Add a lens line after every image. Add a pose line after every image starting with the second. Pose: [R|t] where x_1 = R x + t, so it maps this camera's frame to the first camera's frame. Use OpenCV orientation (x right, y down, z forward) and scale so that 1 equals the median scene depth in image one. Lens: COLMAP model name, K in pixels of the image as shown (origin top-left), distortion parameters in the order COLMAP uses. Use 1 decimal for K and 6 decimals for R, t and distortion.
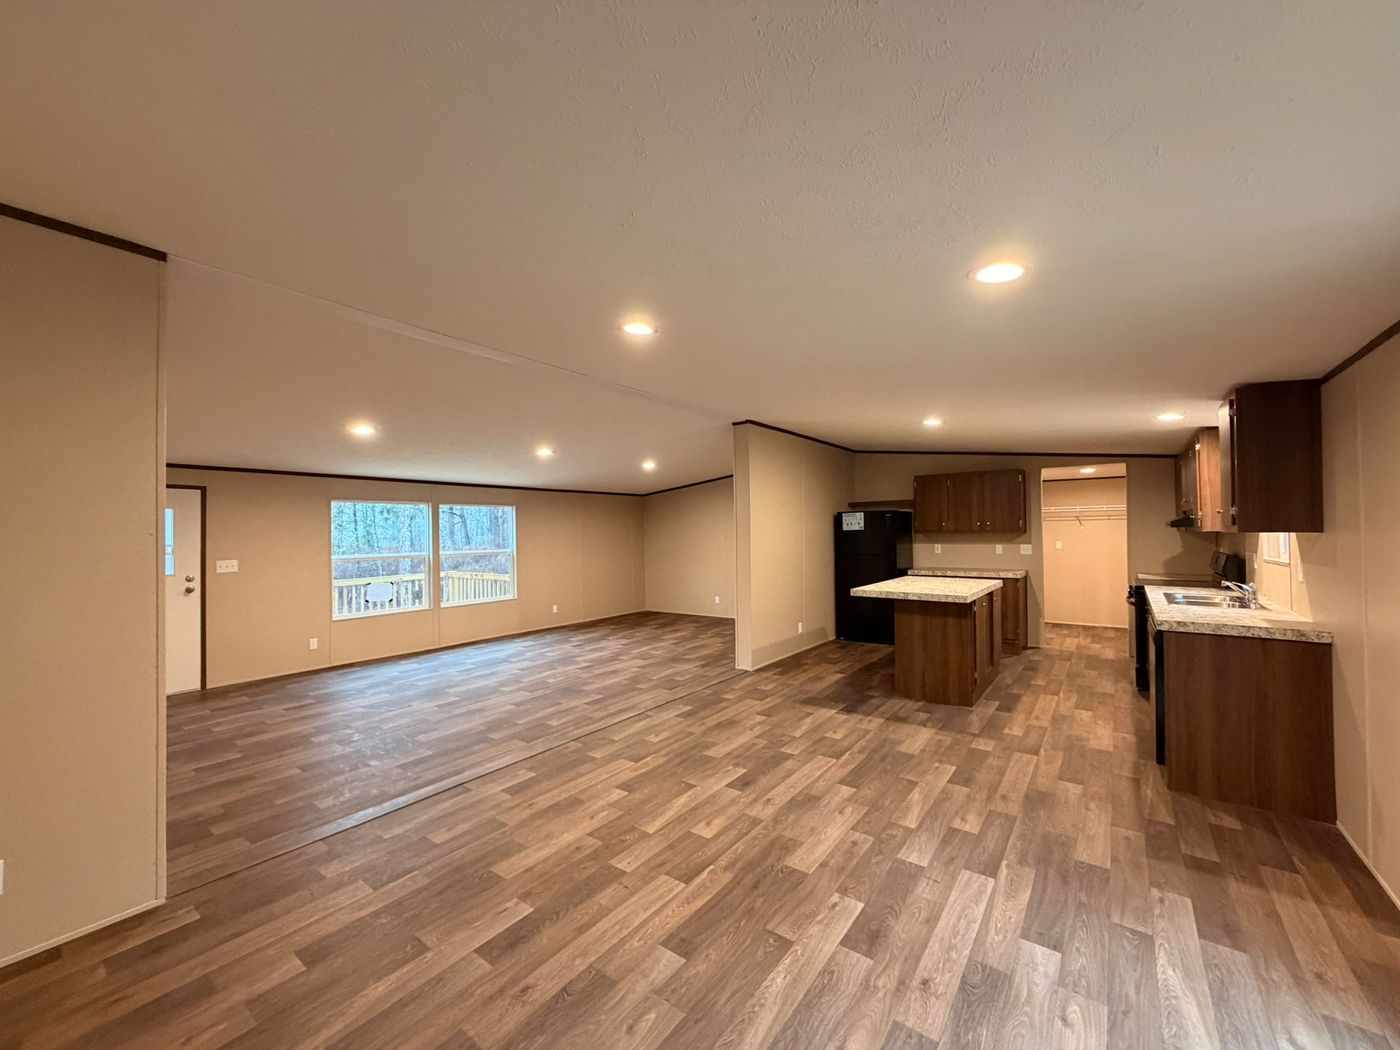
lens RADIAL K [[557.0, 0, 699.7], [0, 557.0, 524.0], [0, 0, 1]] dist [-0.001858, 0.000844]
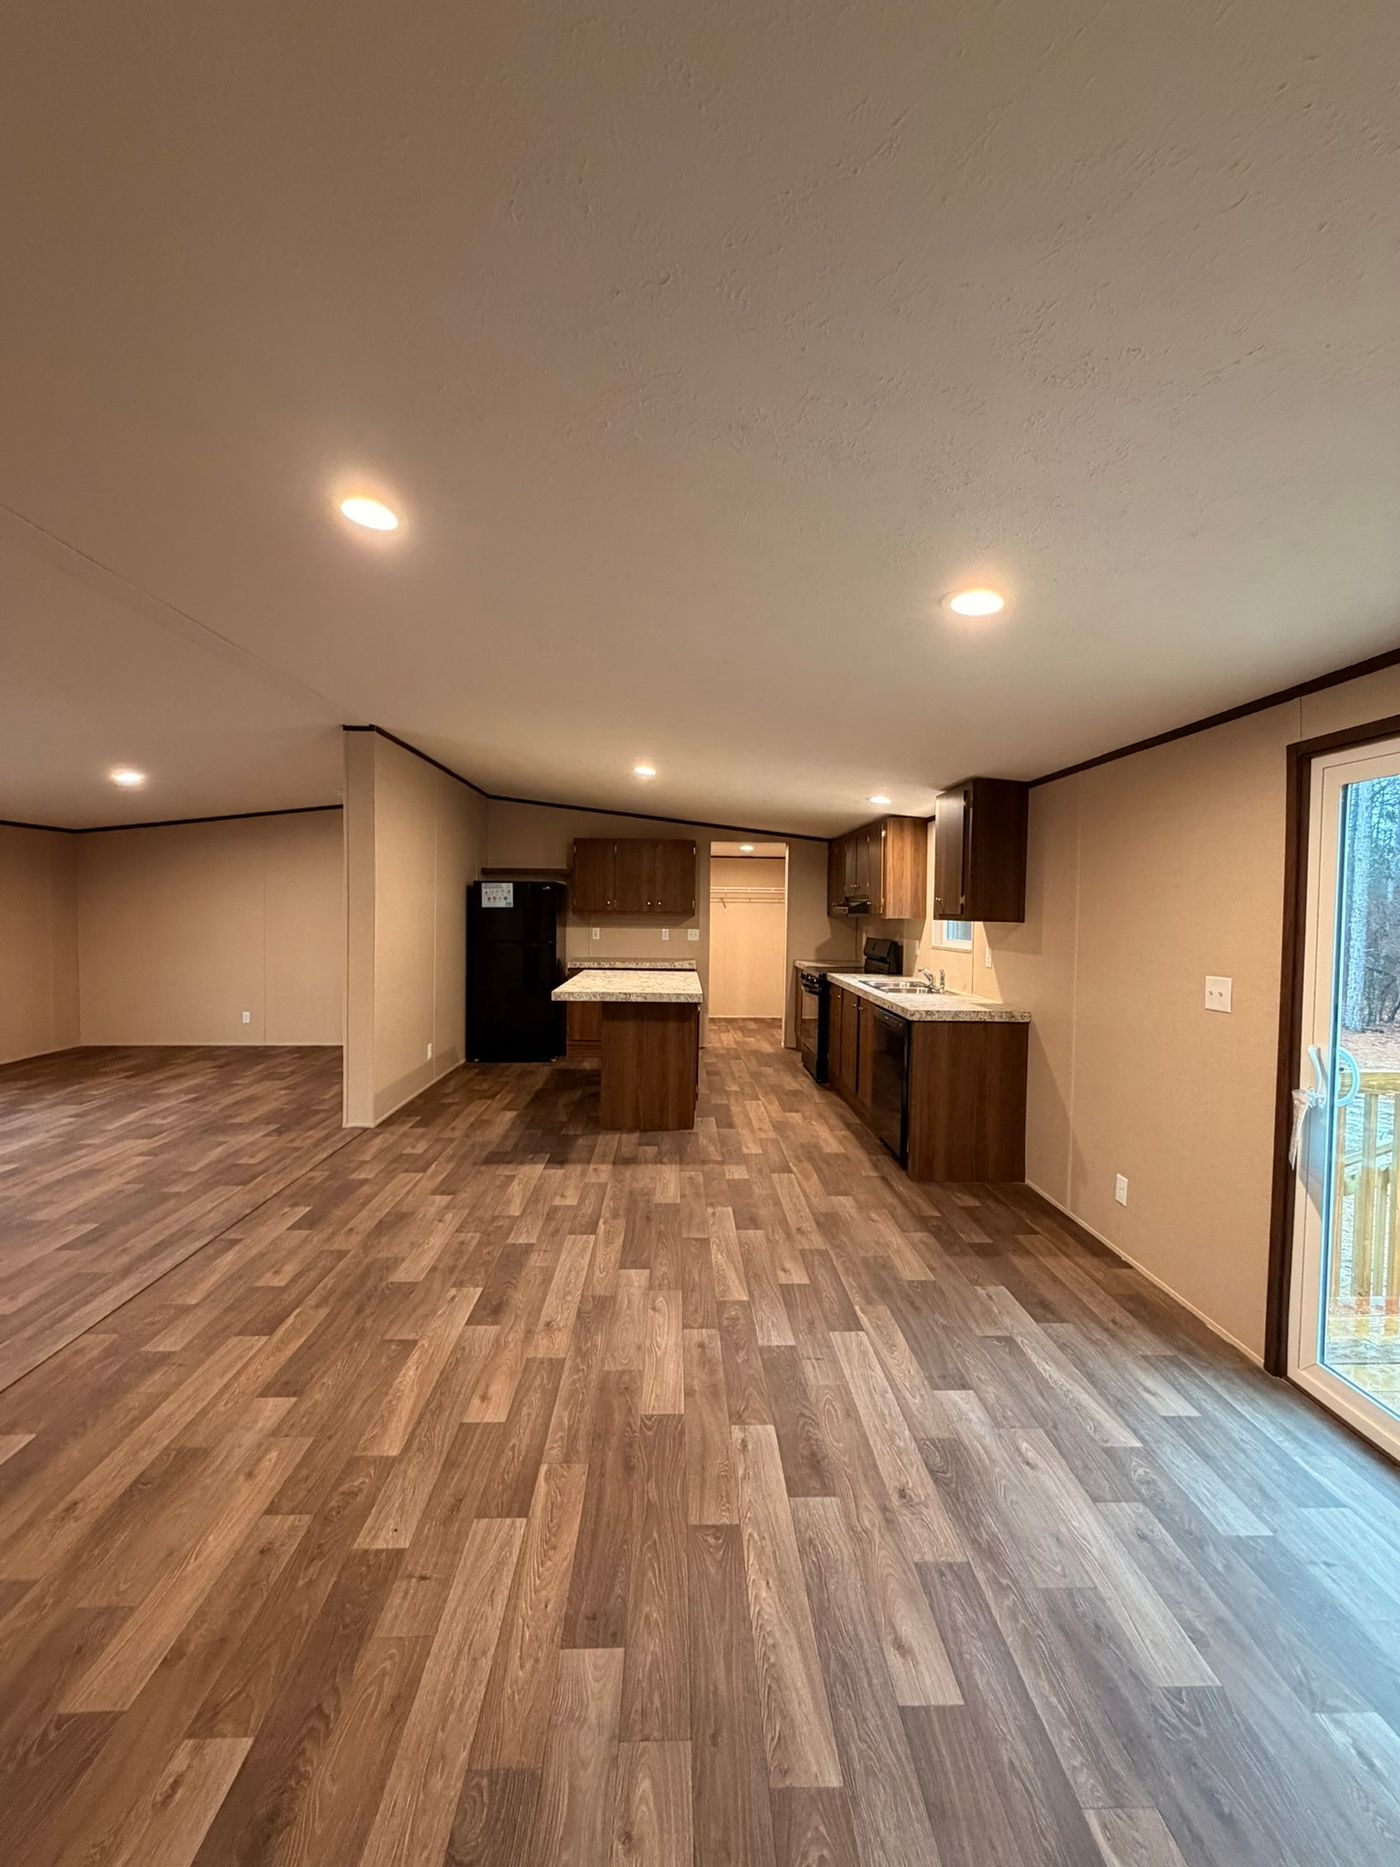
lens RADIAL K [[742.8, 0, 699.6], [0, 742.8, 928.6], [0, 0, 1]] dist [-0.001858, 0.000844]
pose [[0.779797, 0.006301, 0.626001, -0.237764], [-0.032008, 0.999043, 0.029816, 0.002798], [-0.625214, -0.043287, 0.779252, 0.197960]]
